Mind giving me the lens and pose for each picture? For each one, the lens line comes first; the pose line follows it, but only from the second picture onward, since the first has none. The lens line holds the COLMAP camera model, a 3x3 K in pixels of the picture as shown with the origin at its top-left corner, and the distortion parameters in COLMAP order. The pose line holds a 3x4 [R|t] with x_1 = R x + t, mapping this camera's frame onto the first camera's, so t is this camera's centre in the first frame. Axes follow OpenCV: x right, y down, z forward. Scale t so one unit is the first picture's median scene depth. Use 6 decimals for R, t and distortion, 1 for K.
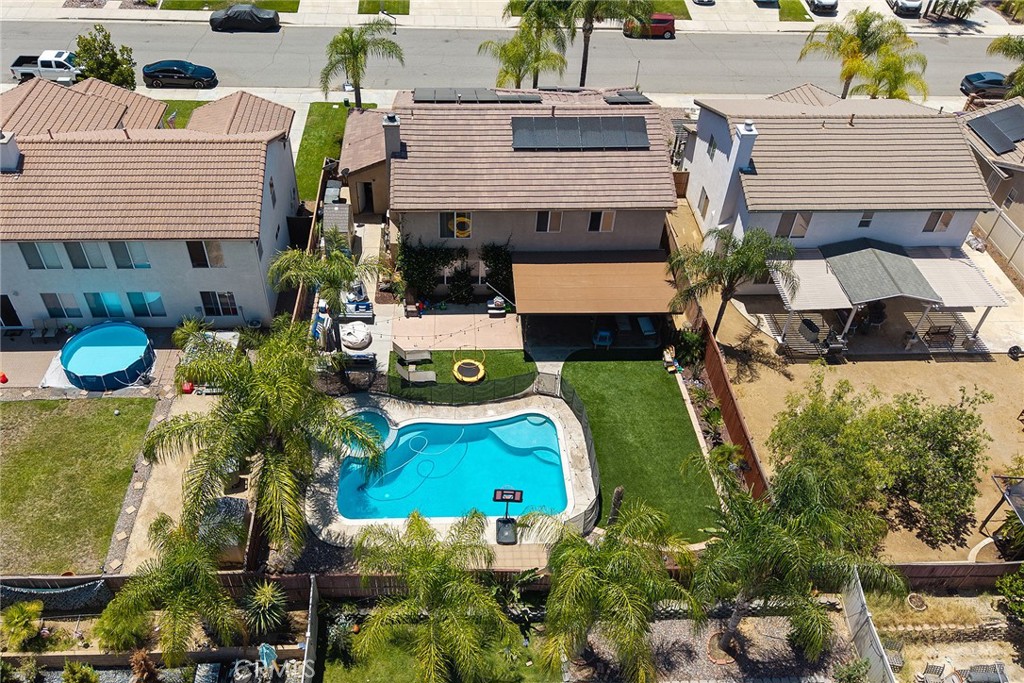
lens RADIAL K [[794.2, 0, 477.7], [0, 794.2, 340.4], [0, 0, 1]] dist [0.000678, -0.009729]
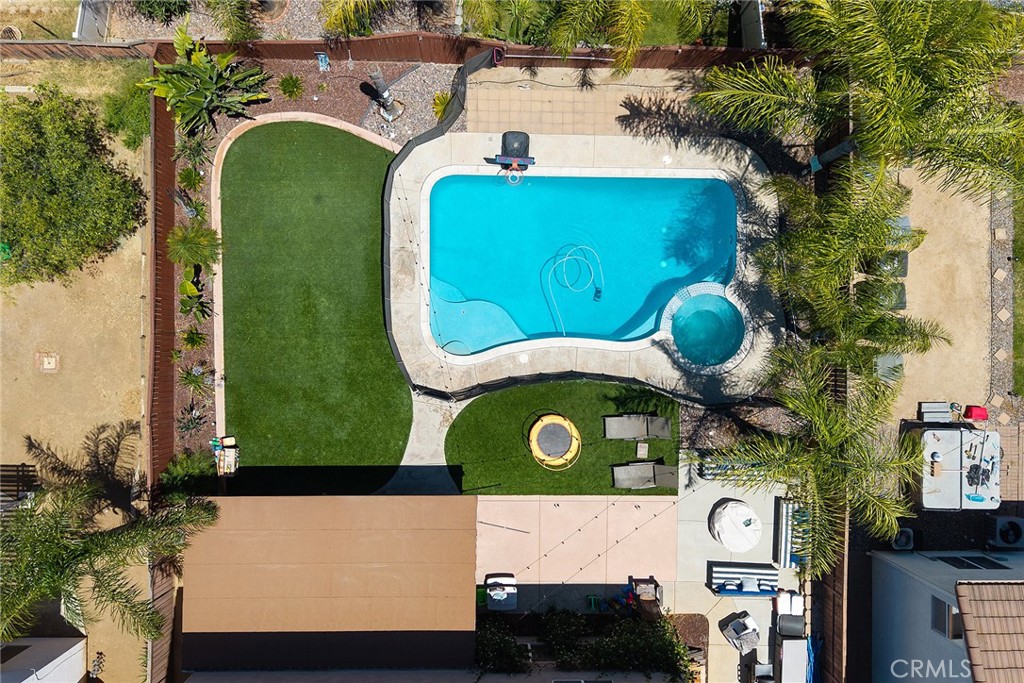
lens RADIAL K [[794.2, 0, 477.7], [0, 794.2, 340.4], [0, 0, 1]] dist [0.000678, -0.009729]
pose [[-0.997778, -0.046987, -0.047228, 0.081530], [-0.003204, -0.674249, 0.738497, -0.365981], [-0.066543, 0.737008, 0.672601, 0.502620]]
